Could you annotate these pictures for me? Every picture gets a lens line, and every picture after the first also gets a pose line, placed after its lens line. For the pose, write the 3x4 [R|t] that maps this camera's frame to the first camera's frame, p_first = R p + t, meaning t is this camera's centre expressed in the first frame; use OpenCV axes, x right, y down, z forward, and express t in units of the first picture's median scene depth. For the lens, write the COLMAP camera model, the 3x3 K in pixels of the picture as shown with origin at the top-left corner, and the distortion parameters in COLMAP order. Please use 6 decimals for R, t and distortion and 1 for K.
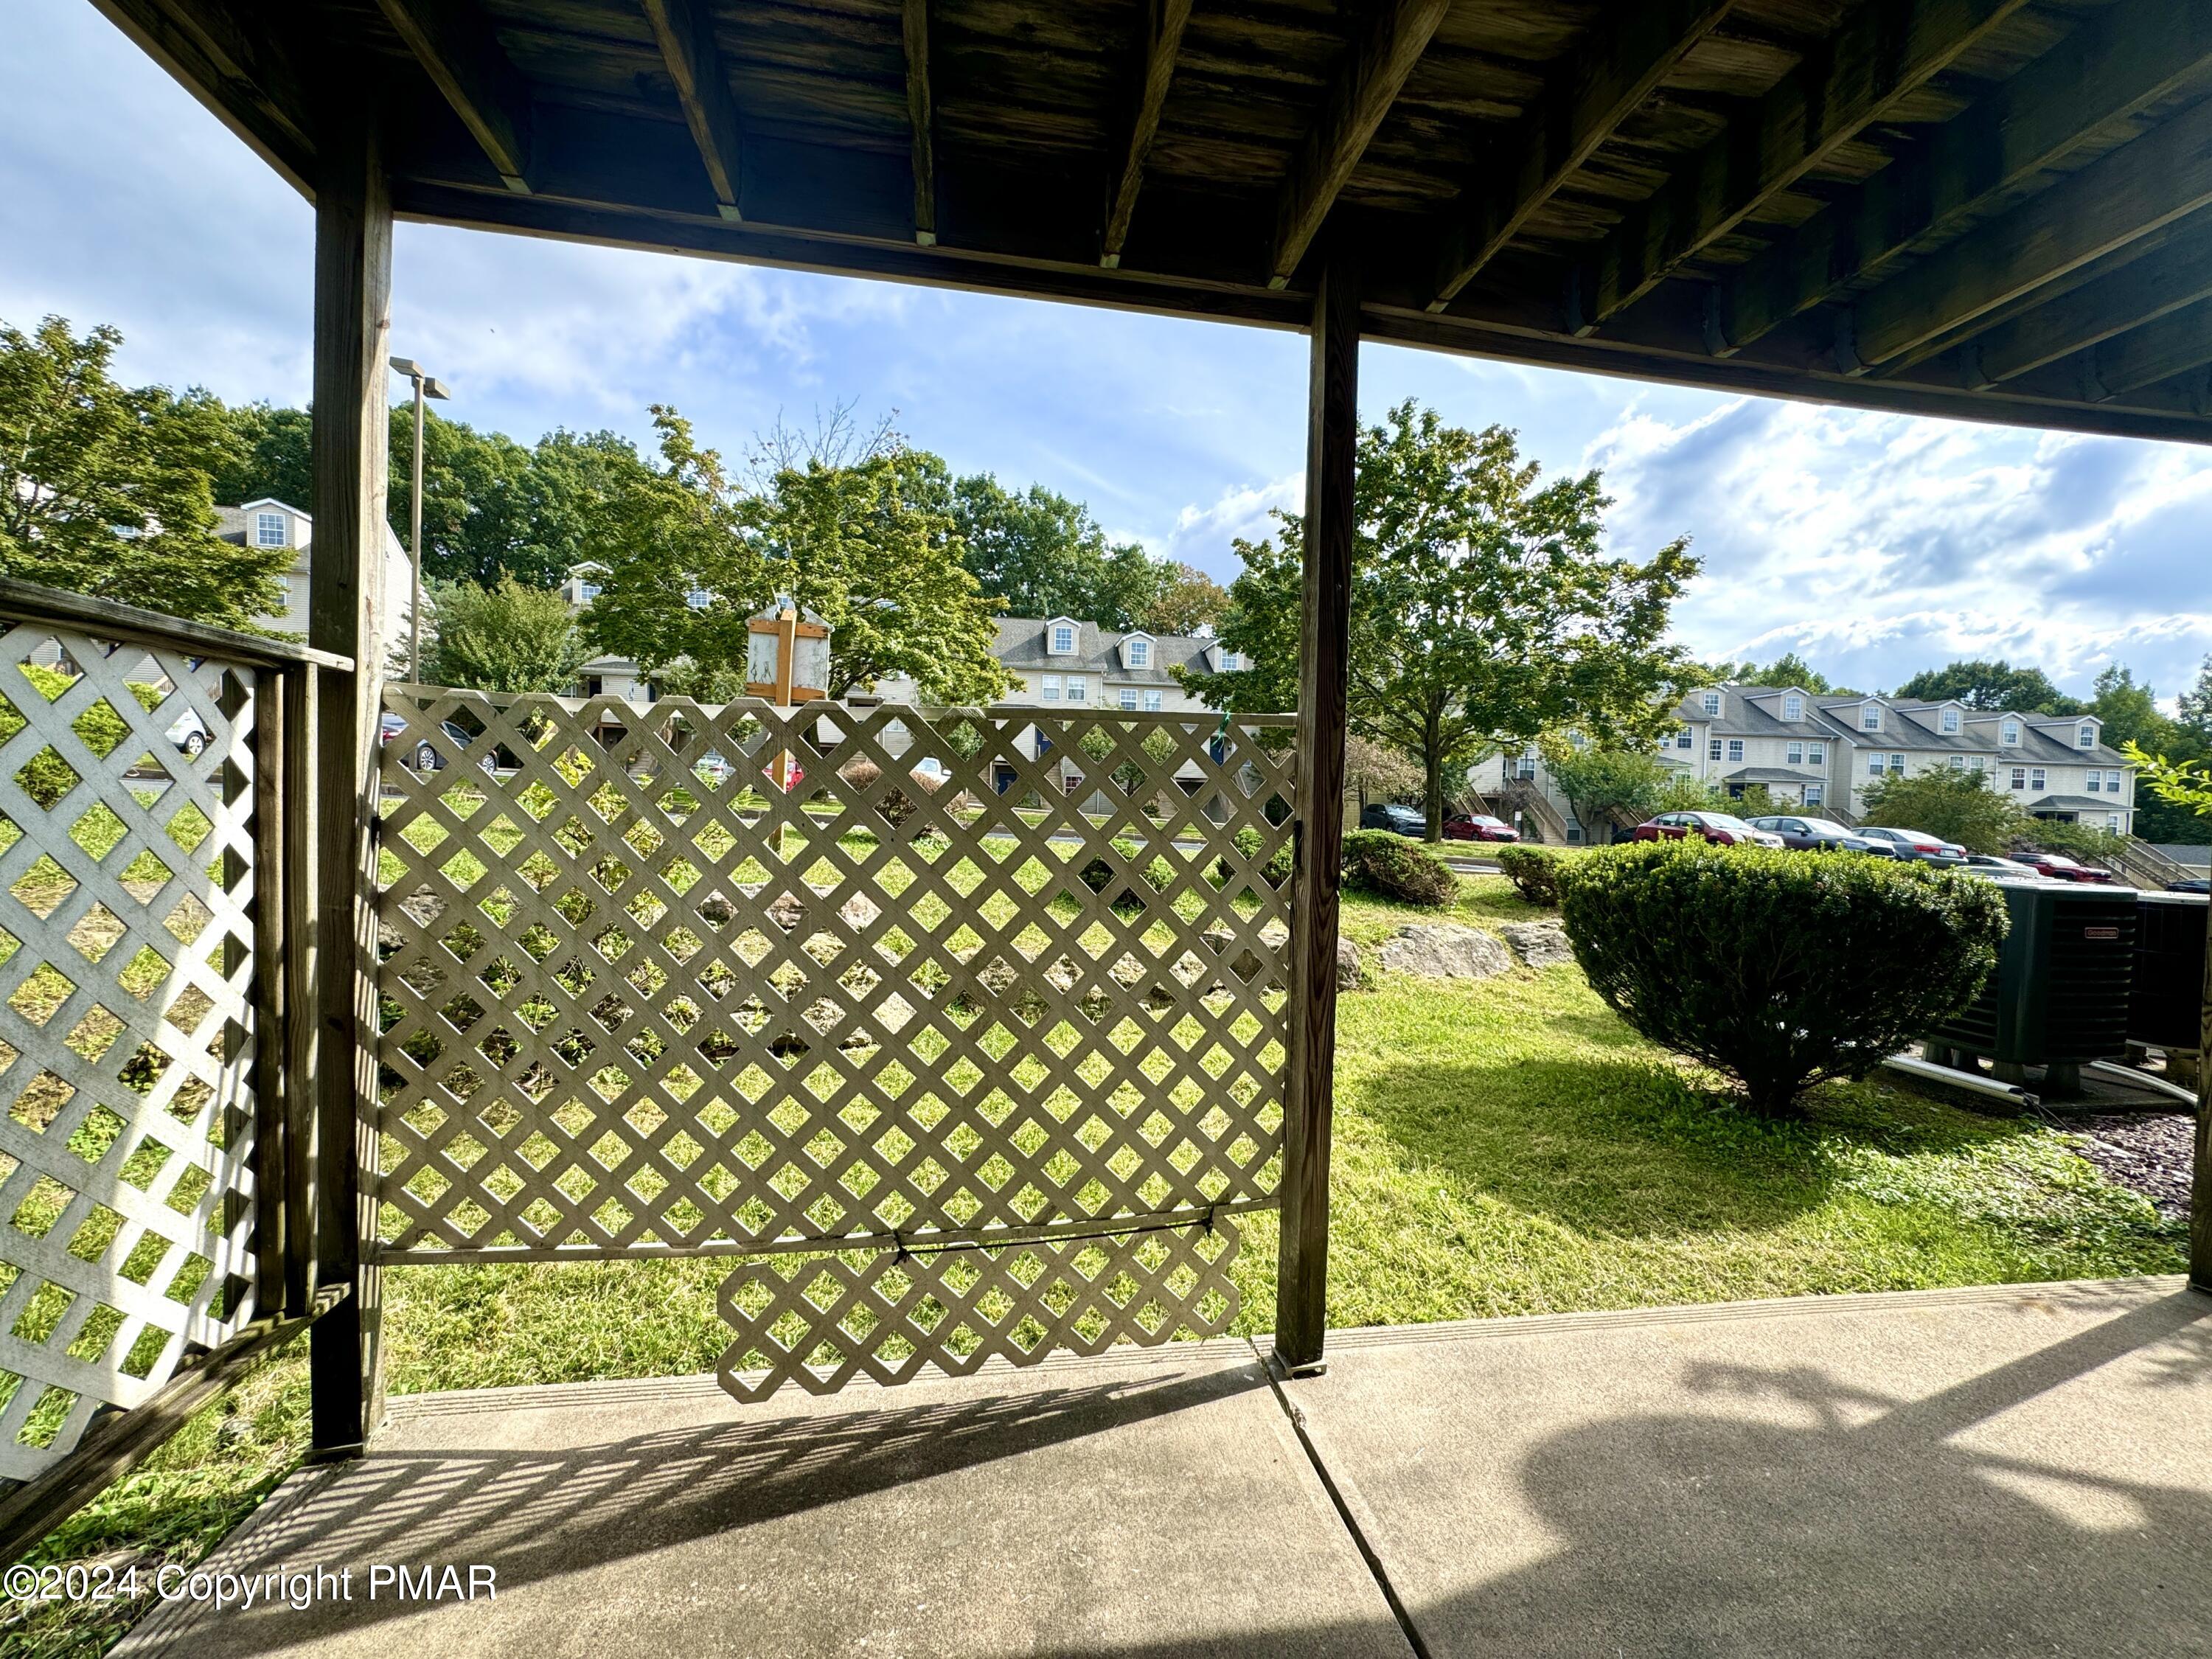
lens RADIAL K [[878.1, 0, 1102.9], [0, 878.1, 825.9], [0, 0, 1]] dist [-0.002984, 0.000040]
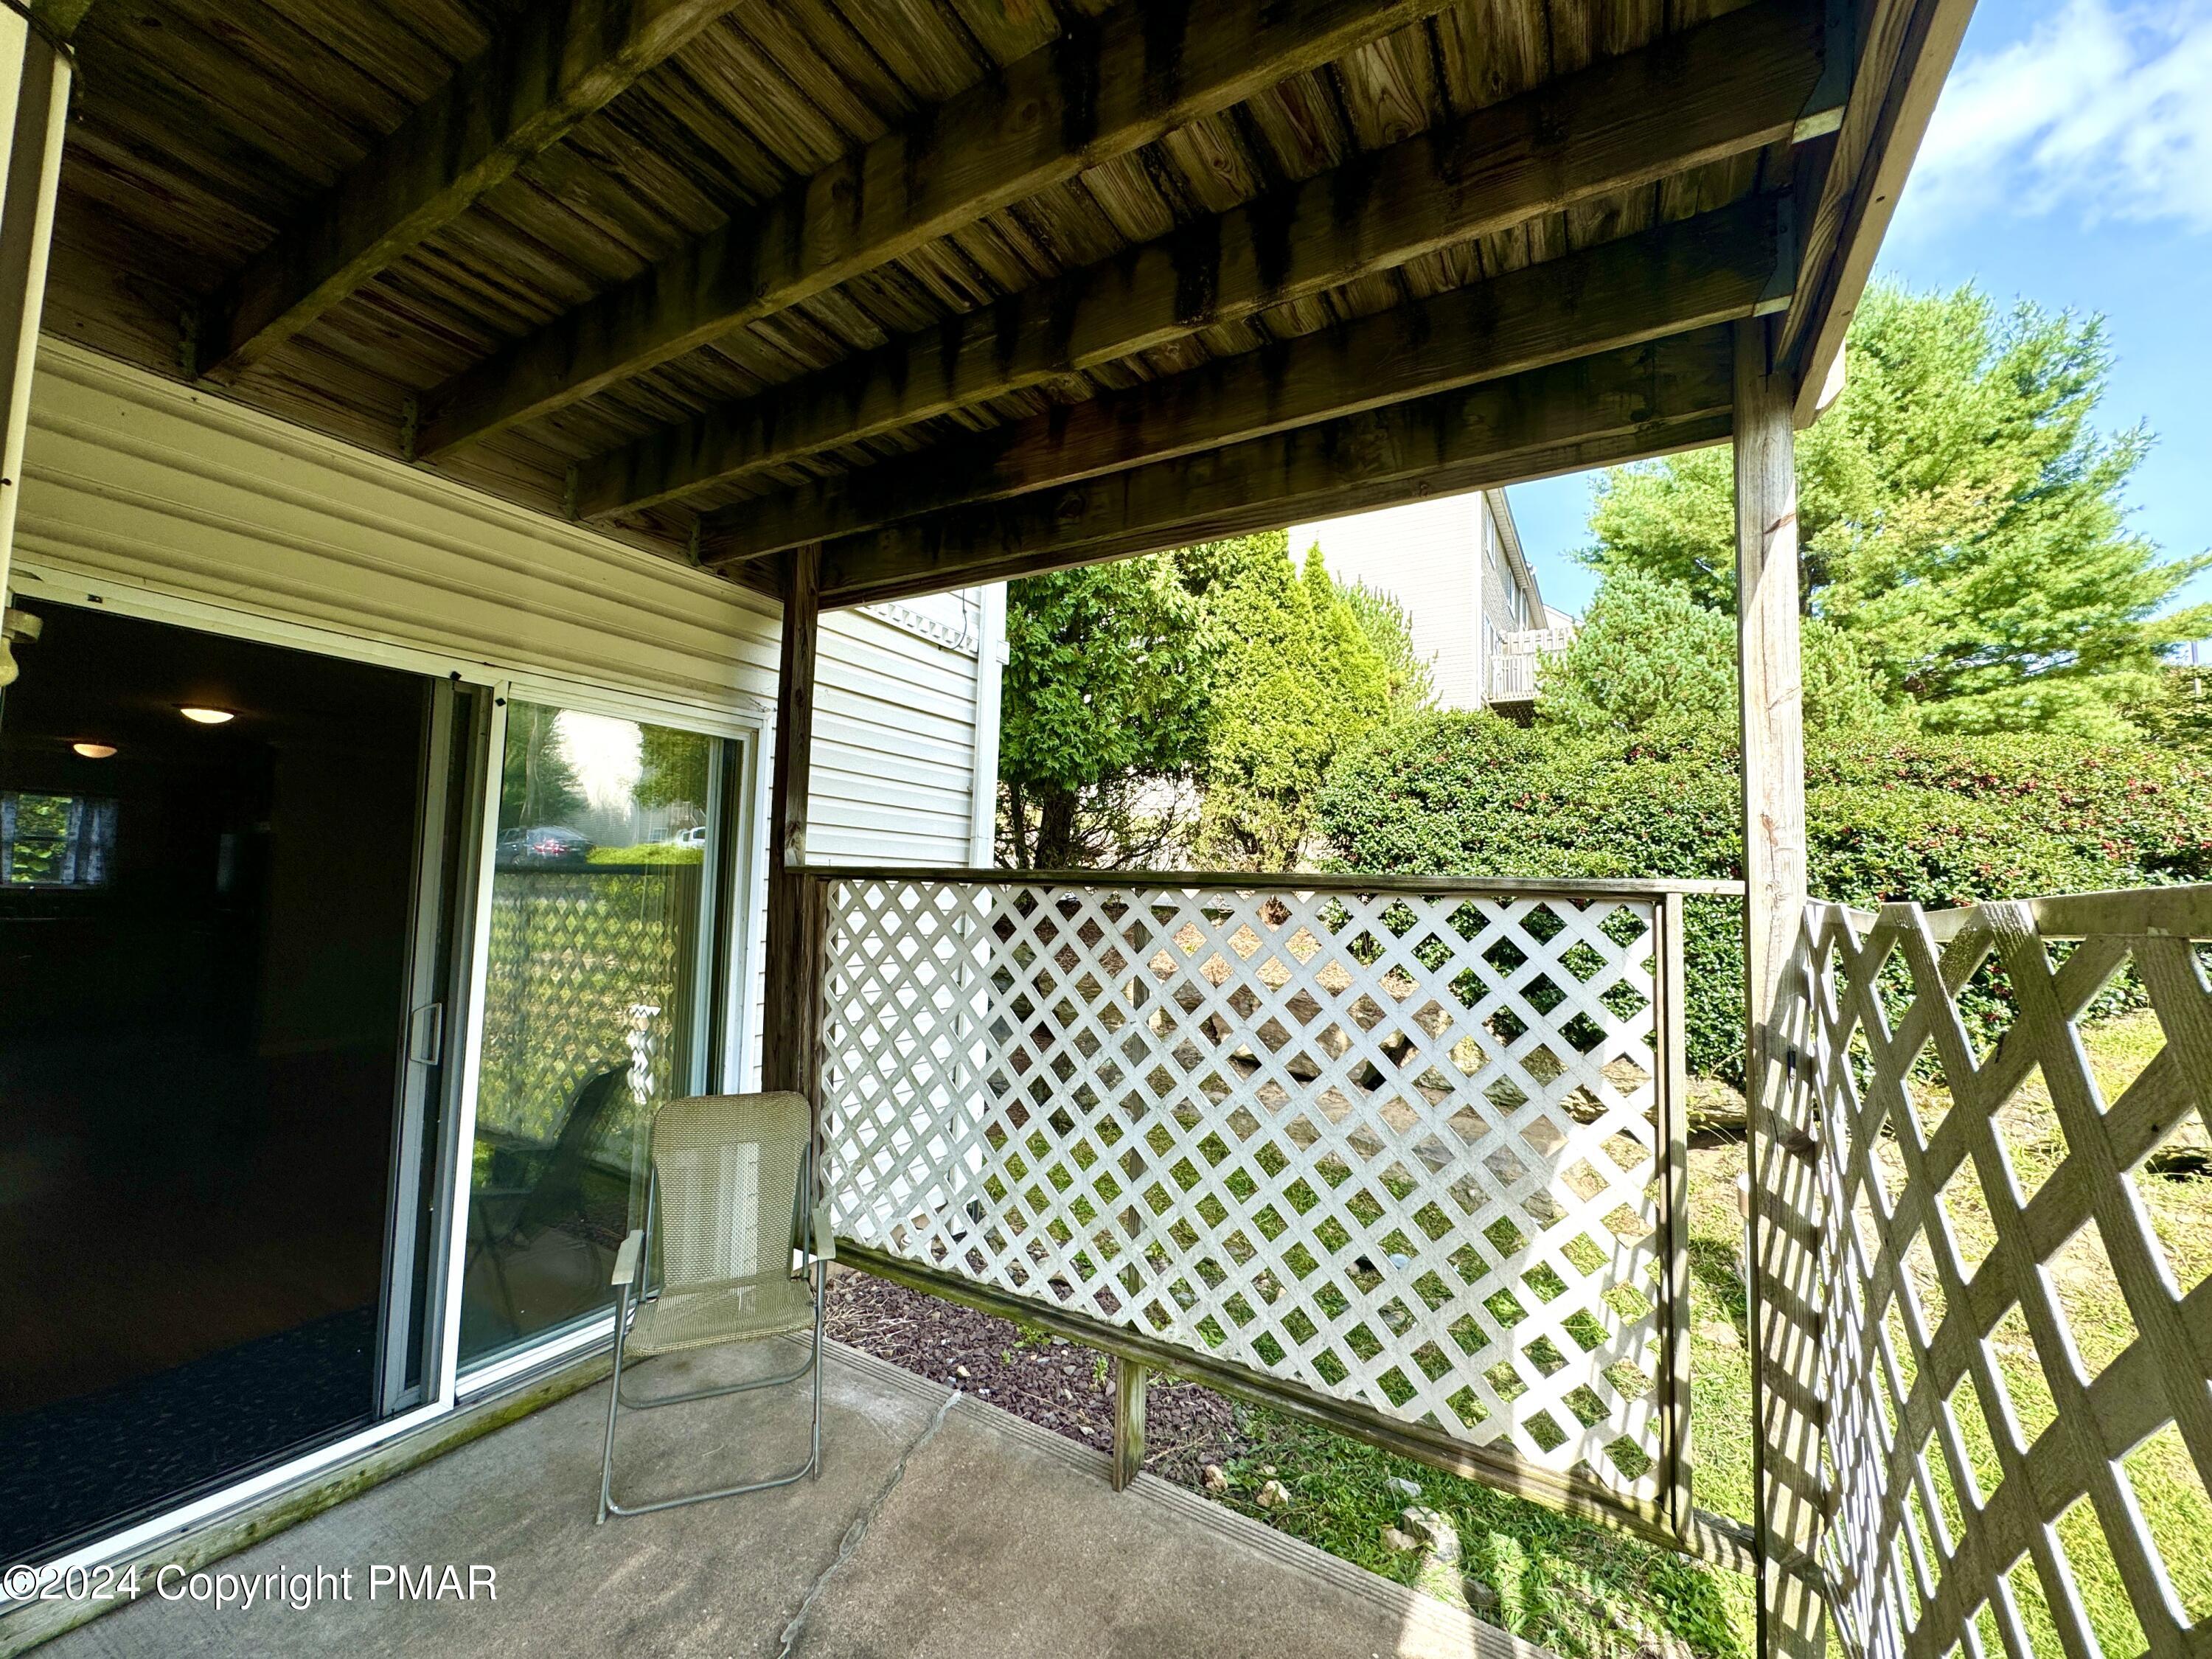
lens RADIAL K [[878.1, 0, 1107.9], [0, 878.1, 826.6], [0, 0, 1]] dist [-0.002984, 0.000040]
pose [[-0.635502, -0.100910, -0.765476, 0.375979], [-0.066121, 0.994893, -0.076259, -0.143702], [0.769262, 0.002152, -0.638929, 1.187736]]
